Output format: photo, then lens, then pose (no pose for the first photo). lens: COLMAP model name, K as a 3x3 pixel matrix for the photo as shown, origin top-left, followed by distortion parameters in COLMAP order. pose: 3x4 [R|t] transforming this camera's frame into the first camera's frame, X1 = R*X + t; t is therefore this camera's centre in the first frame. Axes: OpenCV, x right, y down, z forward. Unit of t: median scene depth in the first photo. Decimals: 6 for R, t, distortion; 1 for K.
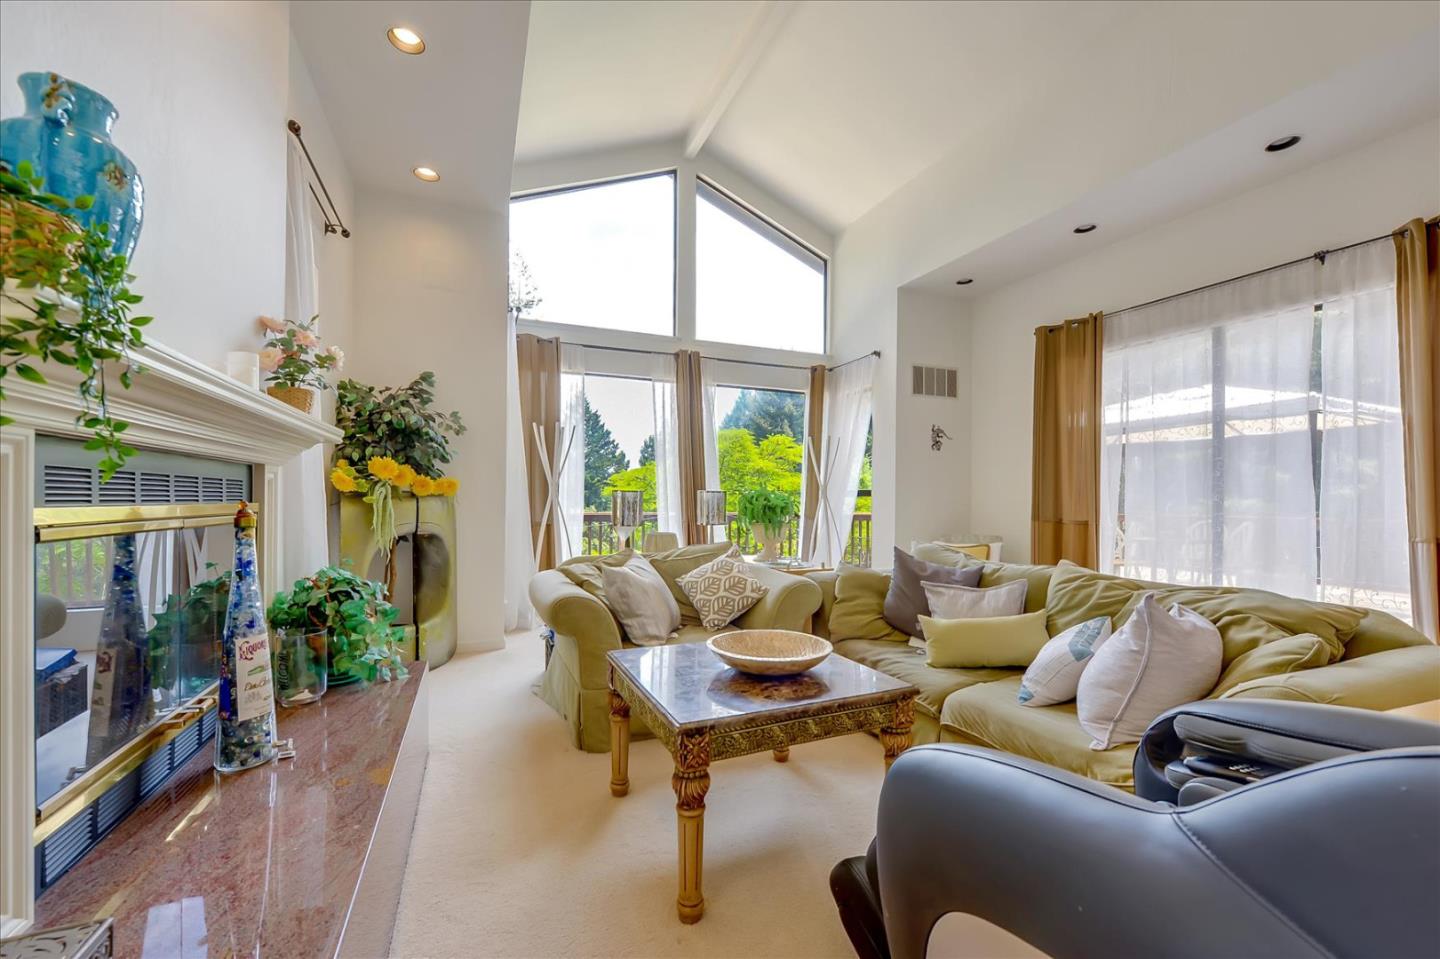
lens RADIAL K [[586.4, 0, 712.3], [0, 586.4, 502.0], [0, 0, 1]] dist [-0.001889, -0.000267]
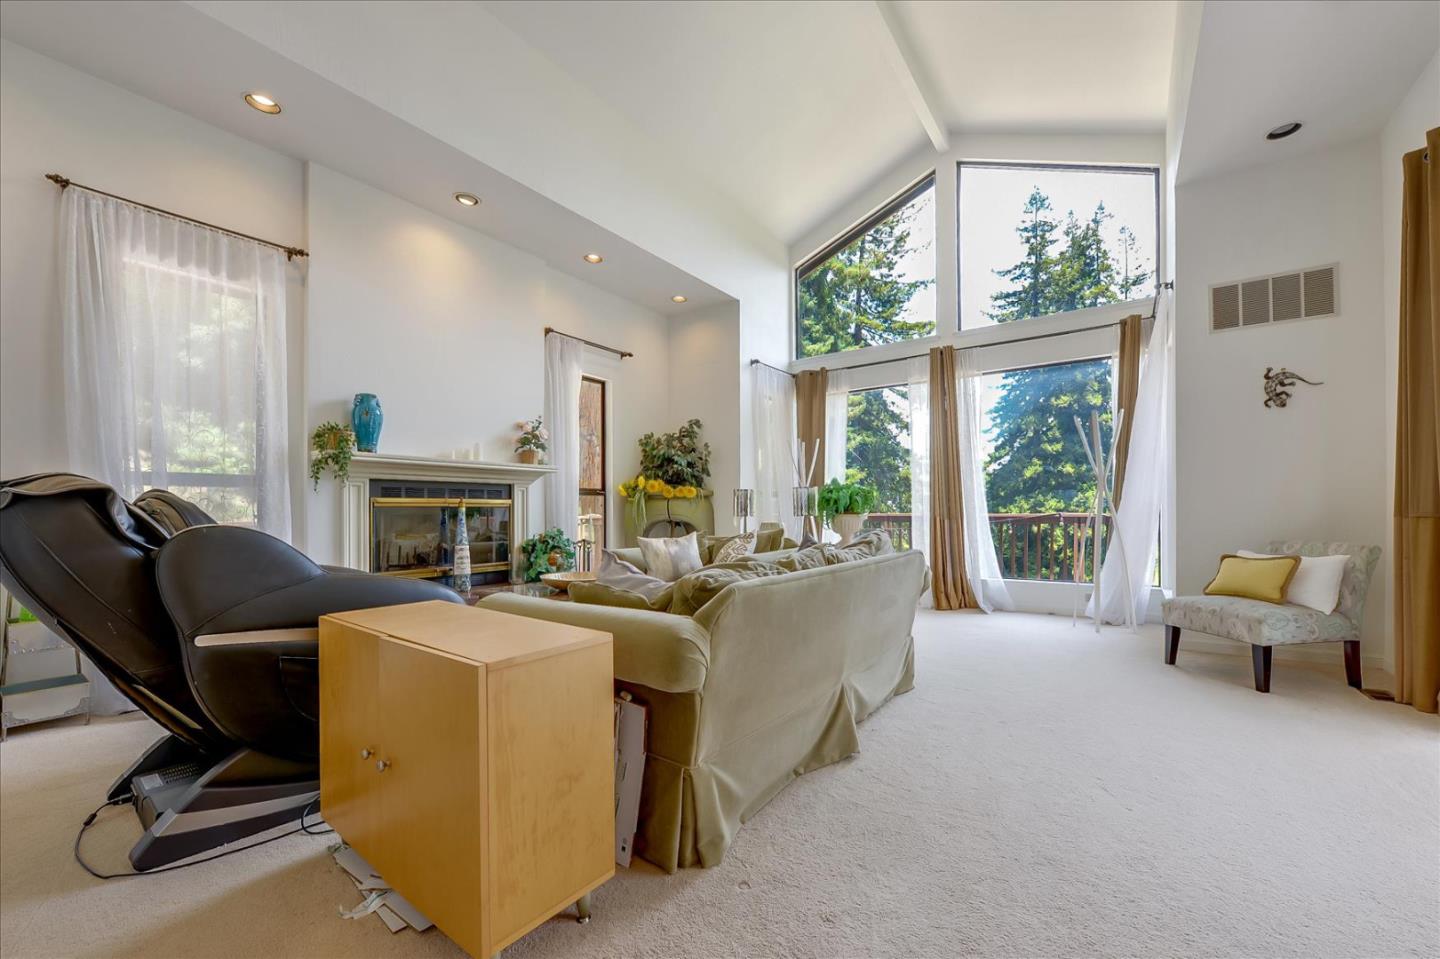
lens RADIAL K [[586.4, 0, 712.3], [0, 586.4, 502.0], [0, 0, 1]] dist [-0.001889, -0.000267]
pose [[0.527433, -0.022252, -0.849305, 0.602425], [0.005899, 0.999729, -0.022530, 0.023324], [0.849576, 0.006873, 0.527421, 0.160441]]
